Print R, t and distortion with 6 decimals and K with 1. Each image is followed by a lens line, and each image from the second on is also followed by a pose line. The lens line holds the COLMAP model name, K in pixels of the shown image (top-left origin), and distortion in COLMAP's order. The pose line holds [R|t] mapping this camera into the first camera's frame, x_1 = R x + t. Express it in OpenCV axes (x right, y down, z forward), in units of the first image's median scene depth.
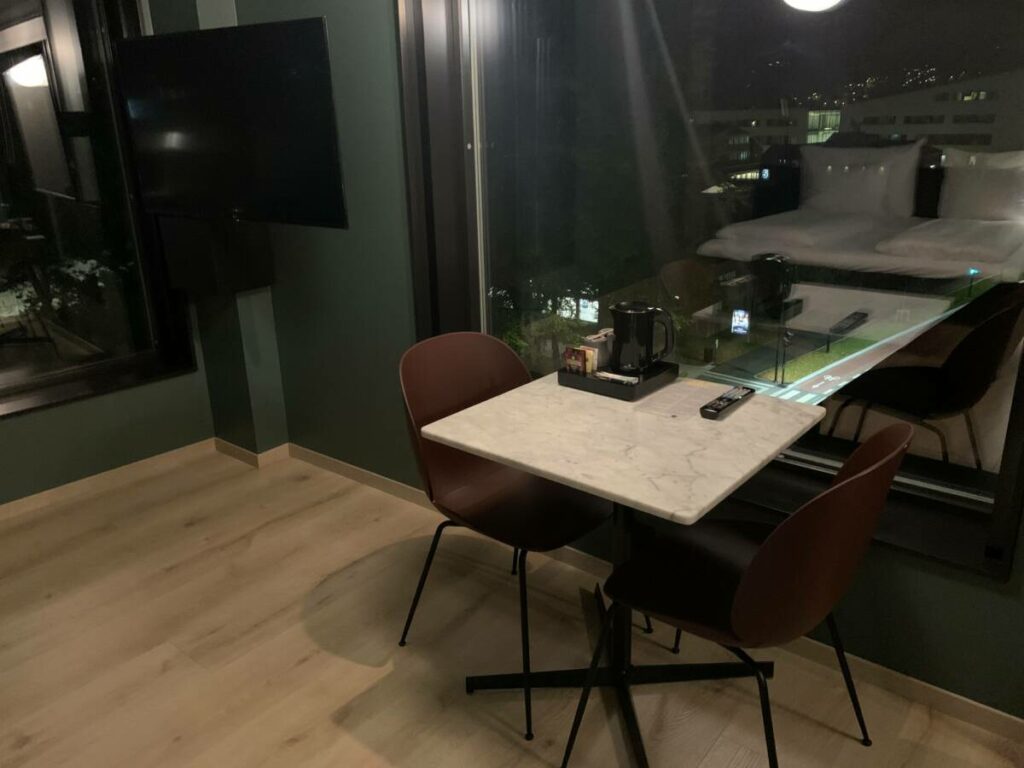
lens RADIAL K [[791.6, 0, 513.3], [0, 791.6, 388.0], [0, 0, 1]] dist [0.061503, -0.074423]
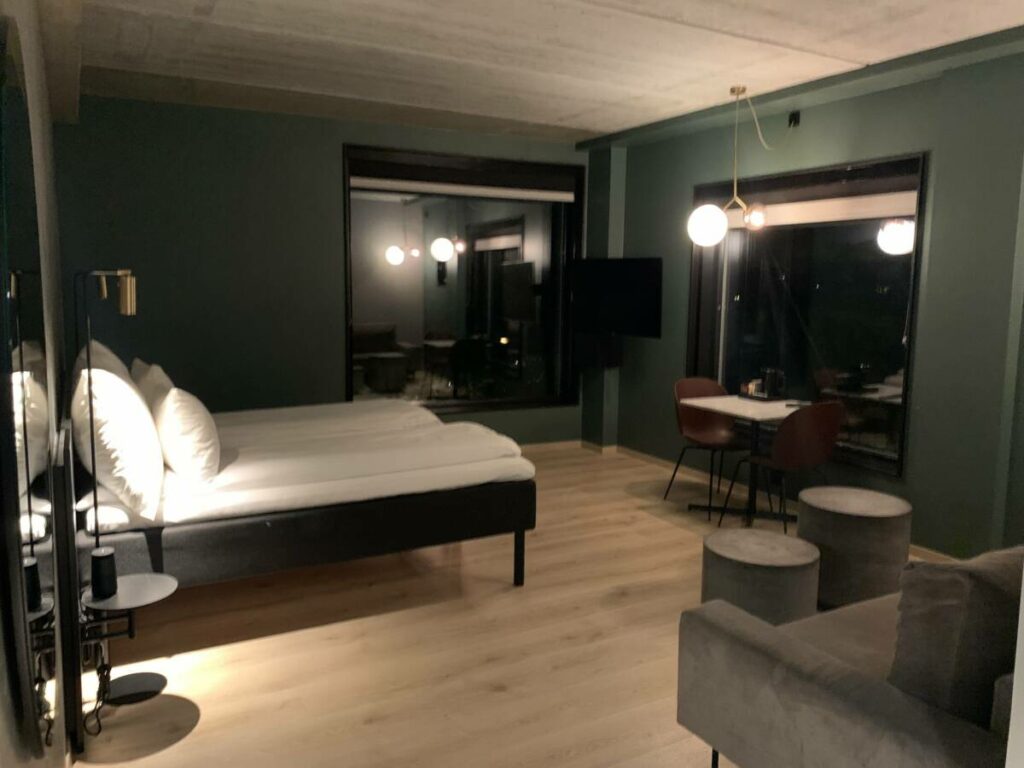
lens RADIAL K [[791.6, 0, 513.3], [0, 791.6, 388.0], [0, 0, 1]] dist [0.061503, -0.074423]
pose [[0.931310, 0.078403, -0.355690, 0.218622], [-0.145549, 0.975307, -0.166110, 0.372008], [0.333883, 0.206470, 0.919724, -1.194064]]
